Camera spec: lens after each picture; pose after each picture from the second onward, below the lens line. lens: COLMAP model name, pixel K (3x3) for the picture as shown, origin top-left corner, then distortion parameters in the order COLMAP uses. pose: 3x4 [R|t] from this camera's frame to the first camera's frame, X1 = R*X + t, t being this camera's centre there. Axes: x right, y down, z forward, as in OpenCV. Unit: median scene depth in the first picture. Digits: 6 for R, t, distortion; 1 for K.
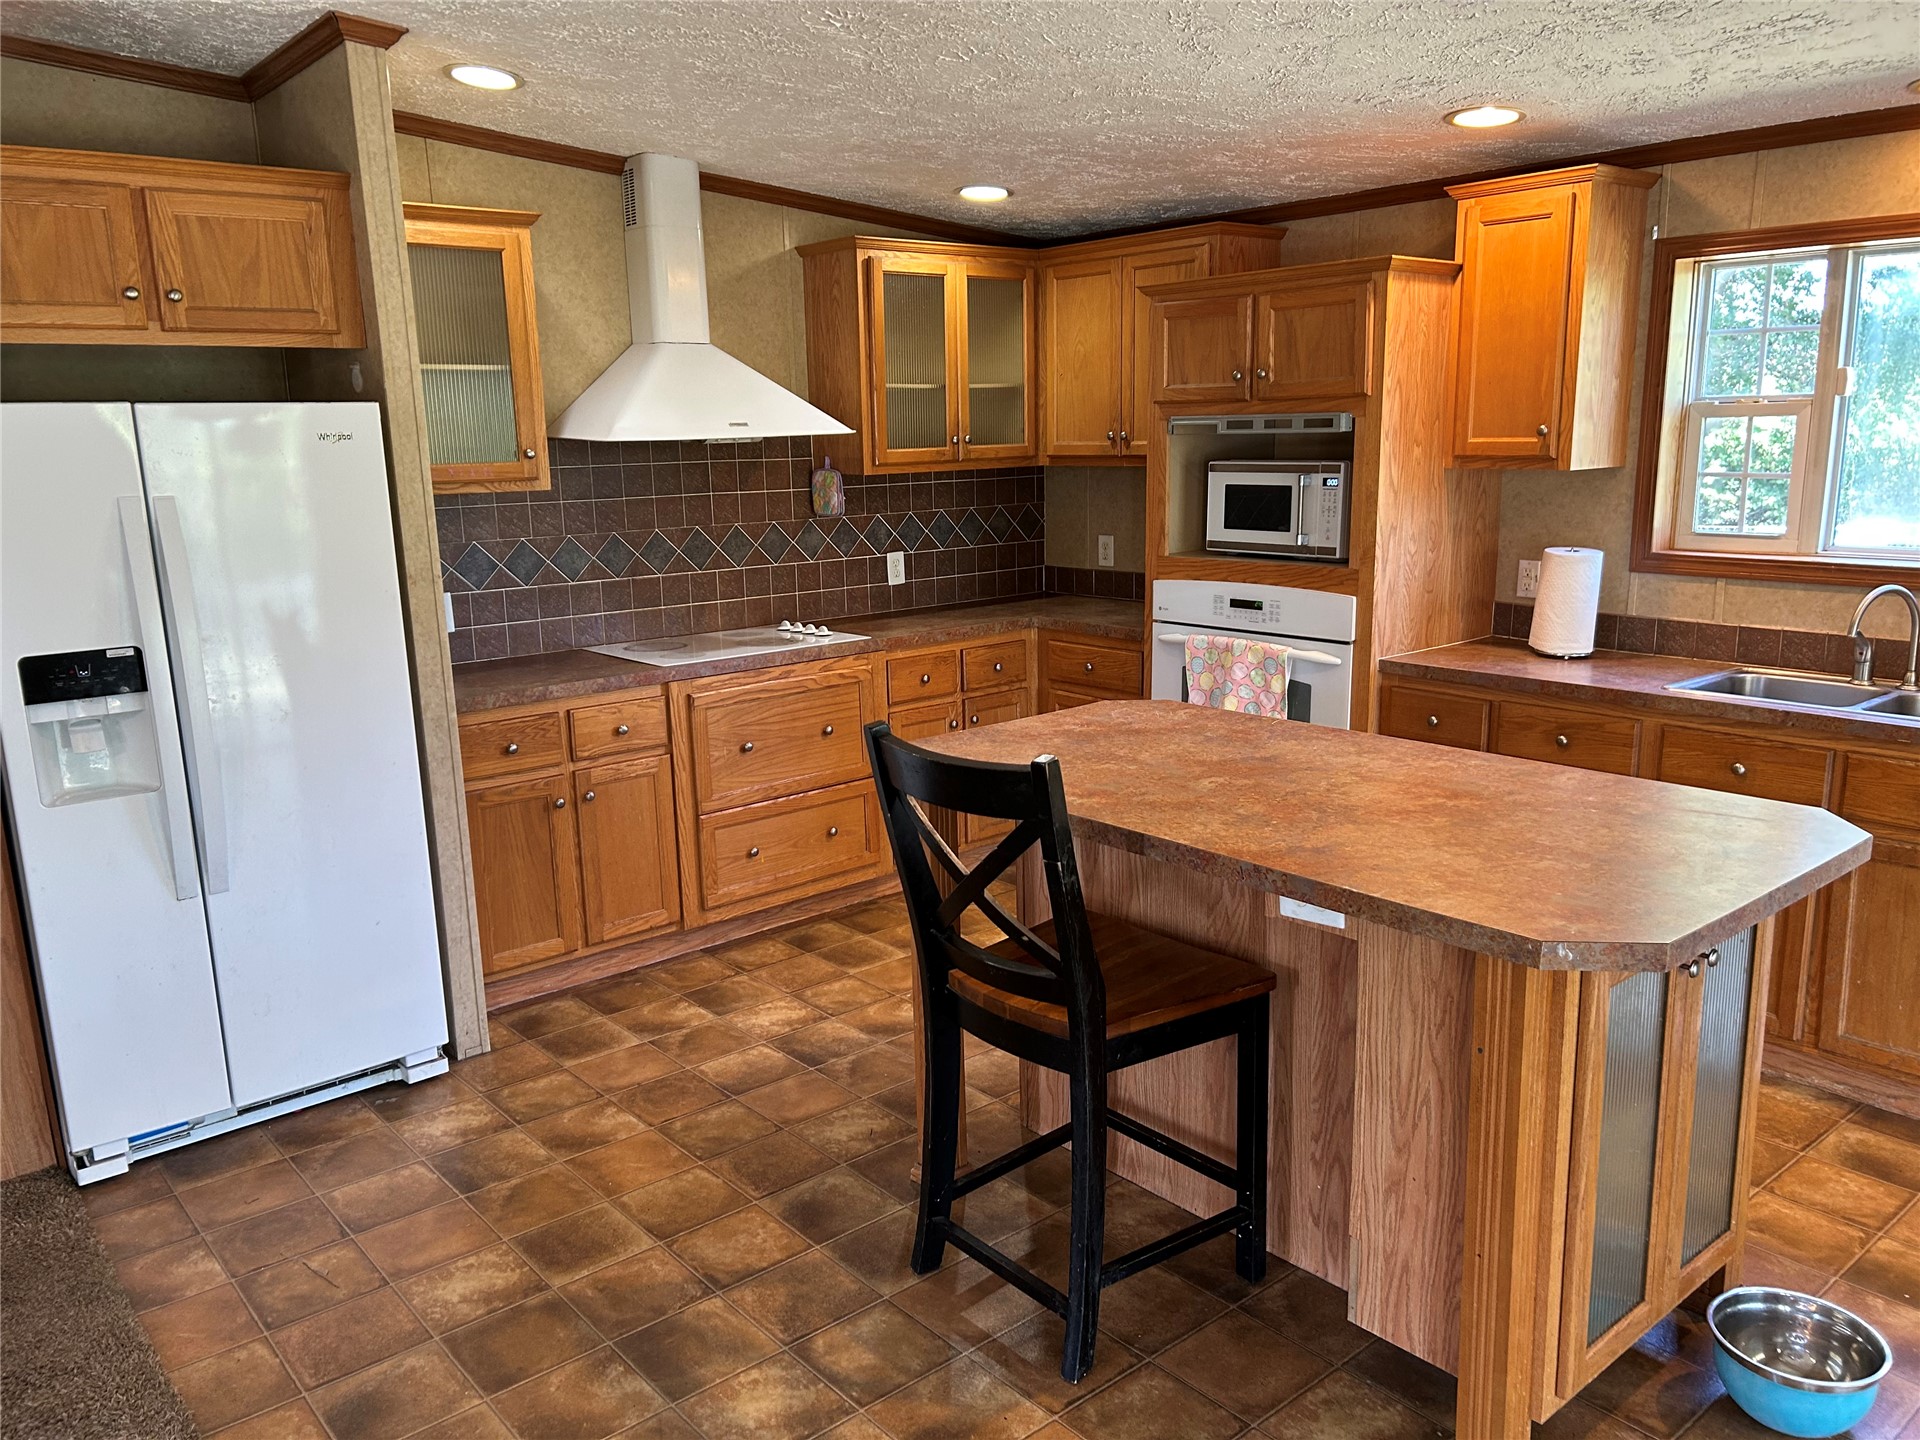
lens RADIAL K [[1443.0, 0, 948.7], [0, 1443.0, 737.1], [0, 0, 1]] dist [0.061883, -0.069410]
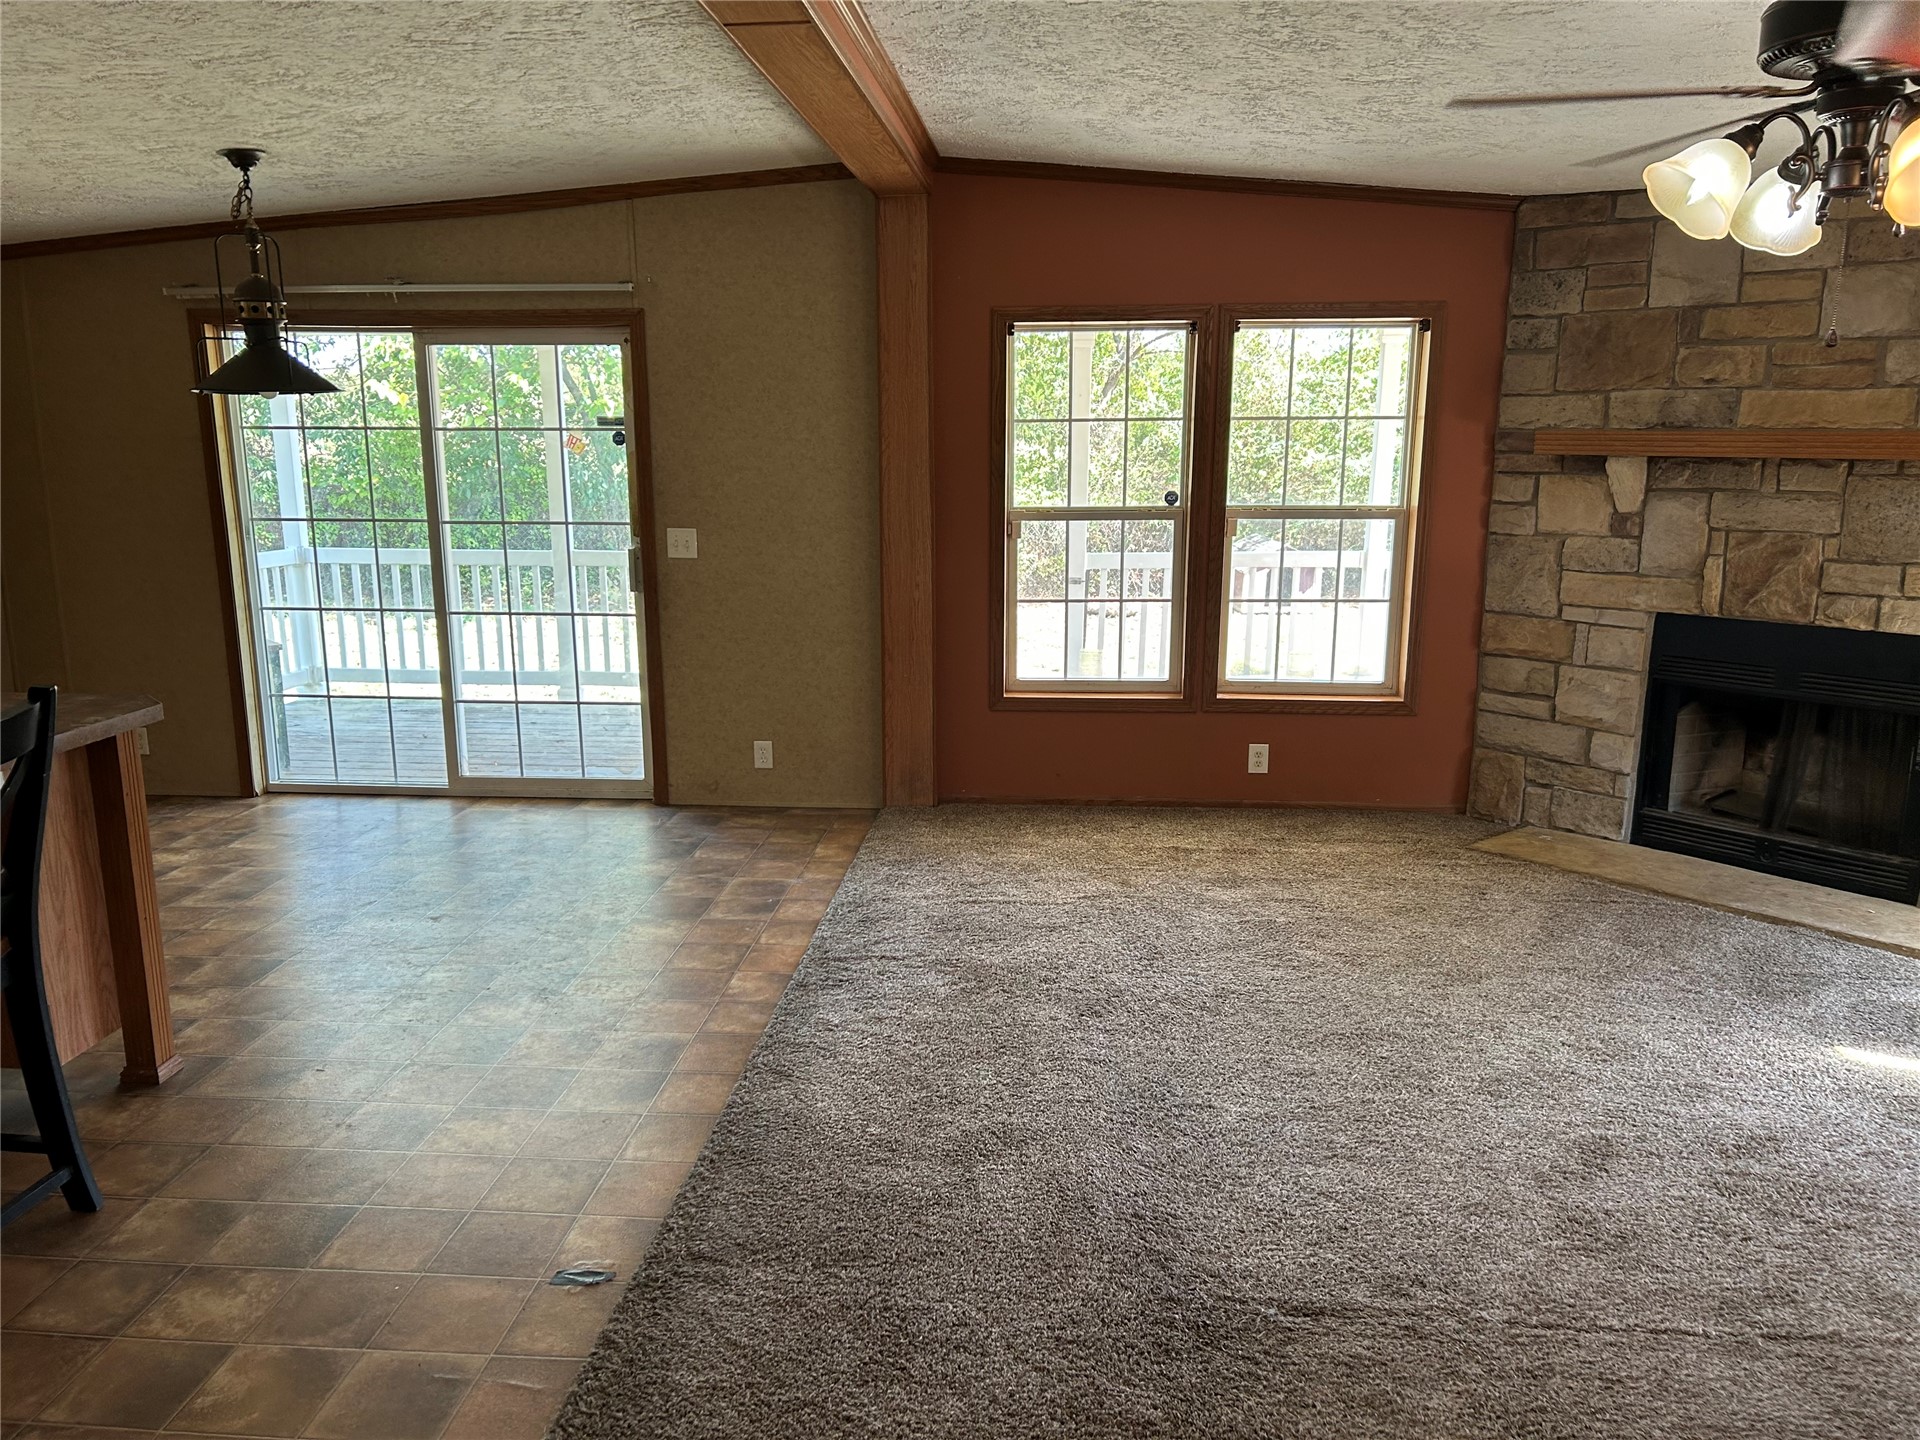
lens RADIAL K [[1443.0, 0, 965.2], [0, 1443.0, 730.5], [0, 0, 1]] dist [0.061883, -0.069410]
pose [[-0.712594, -0.121154, 0.691036, -0.769364], [0.167189, 0.927275, 0.334976, -0.133358], [-0.681364, 0.354235, -0.640515, 0.724188]]
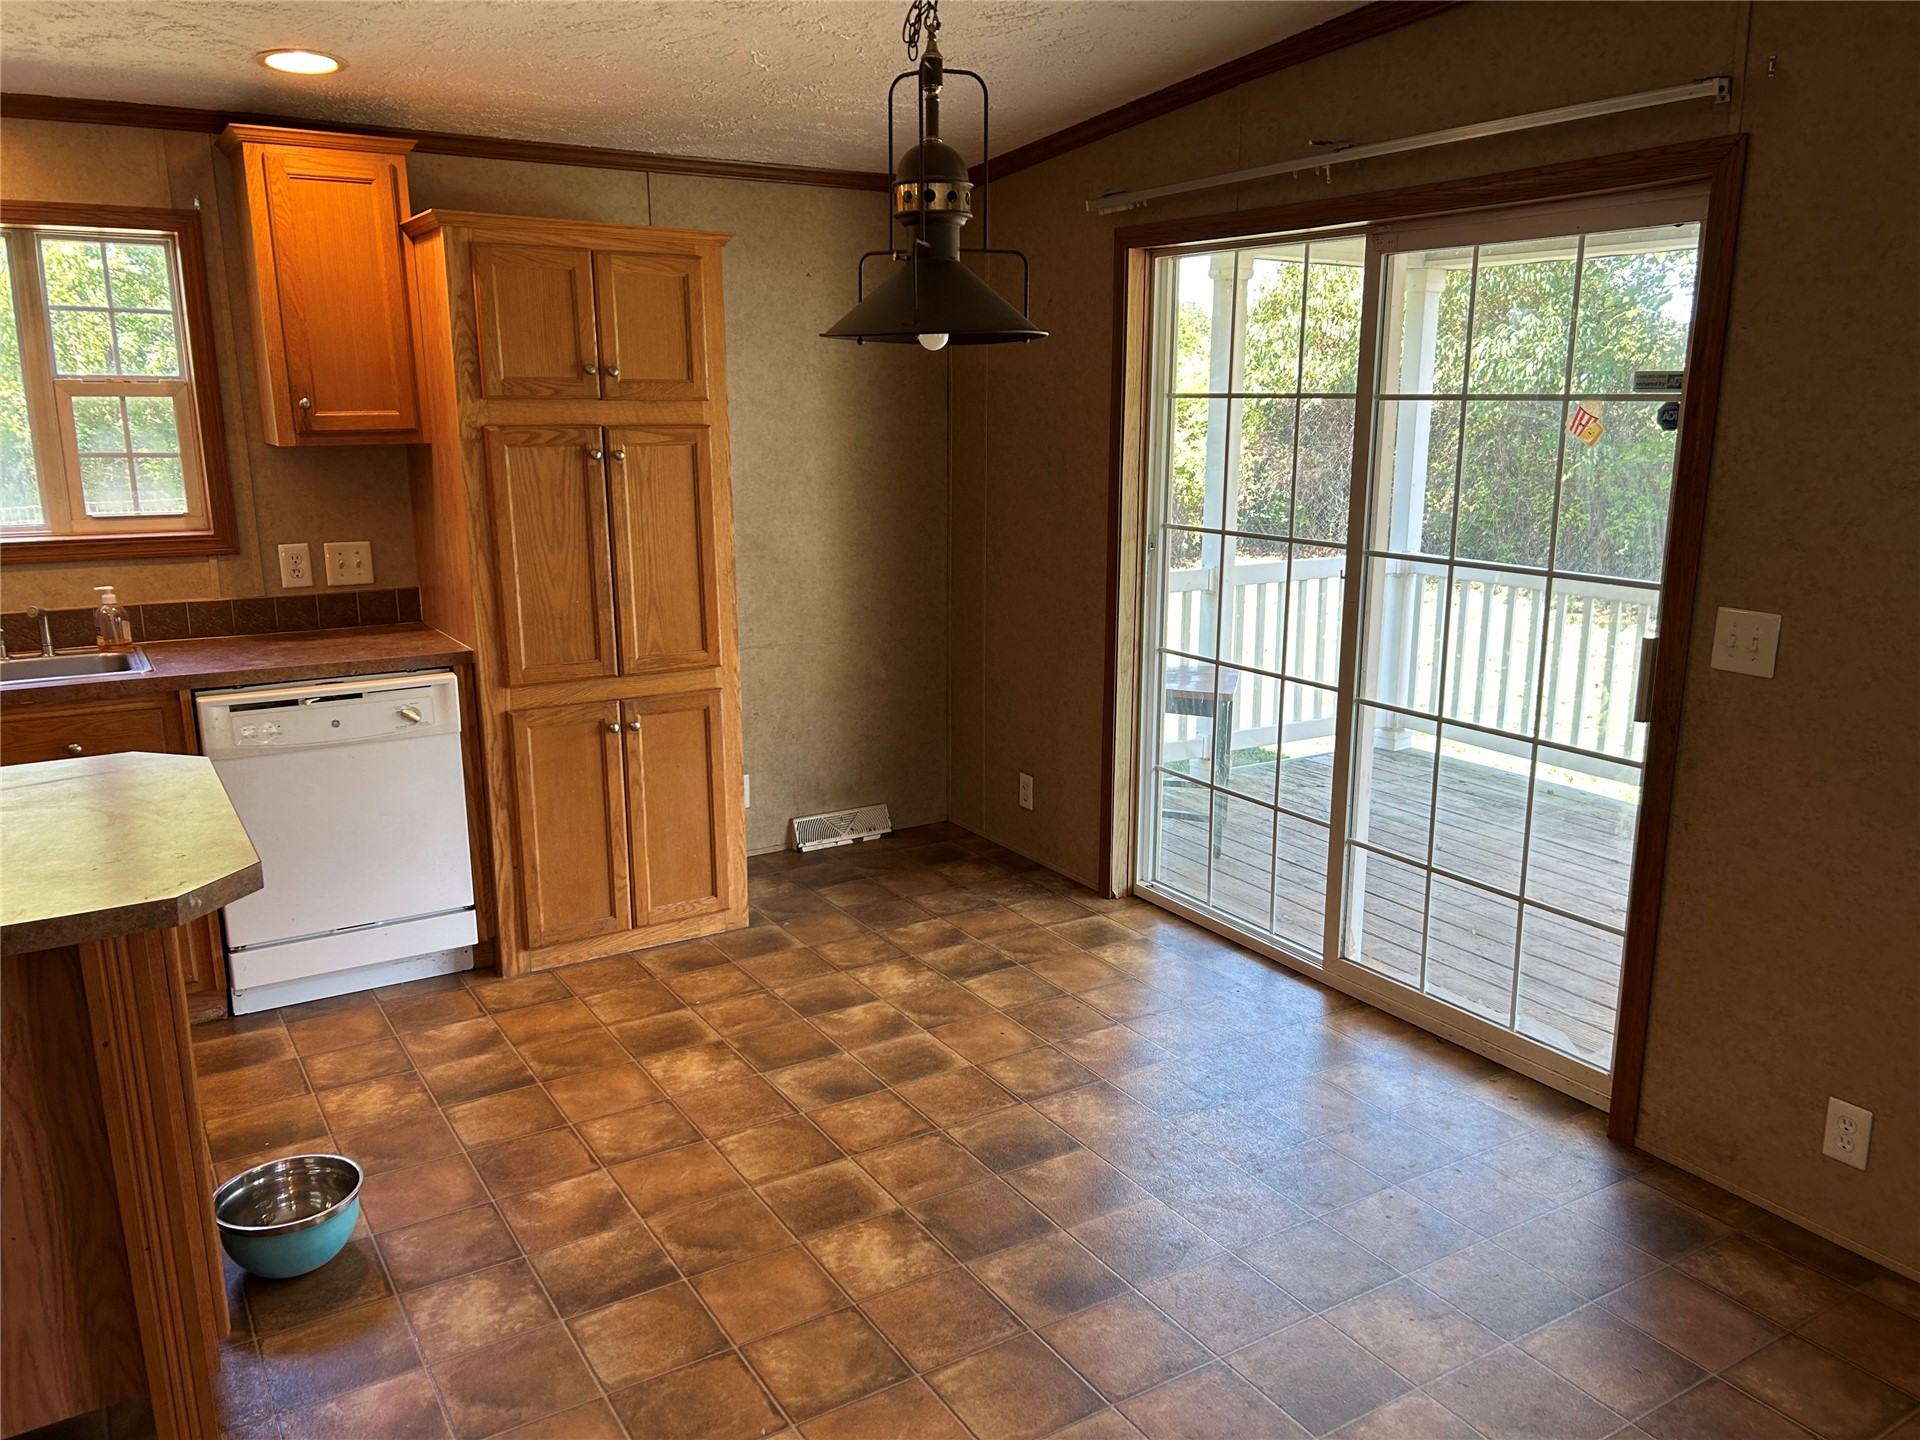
lens RADIAL K [[1443.0, 0, 969.7], [0, 1443.0, 731.3], [0, 0, 1]] dist [0.061883, -0.069410]
pose [[0.134975, -0.203703, 0.969684, -0.230175], [0.207556, 0.962740, 0.173353, -0.015555], [-0.968866, 0.177866, 0.172225, 0.129780]]
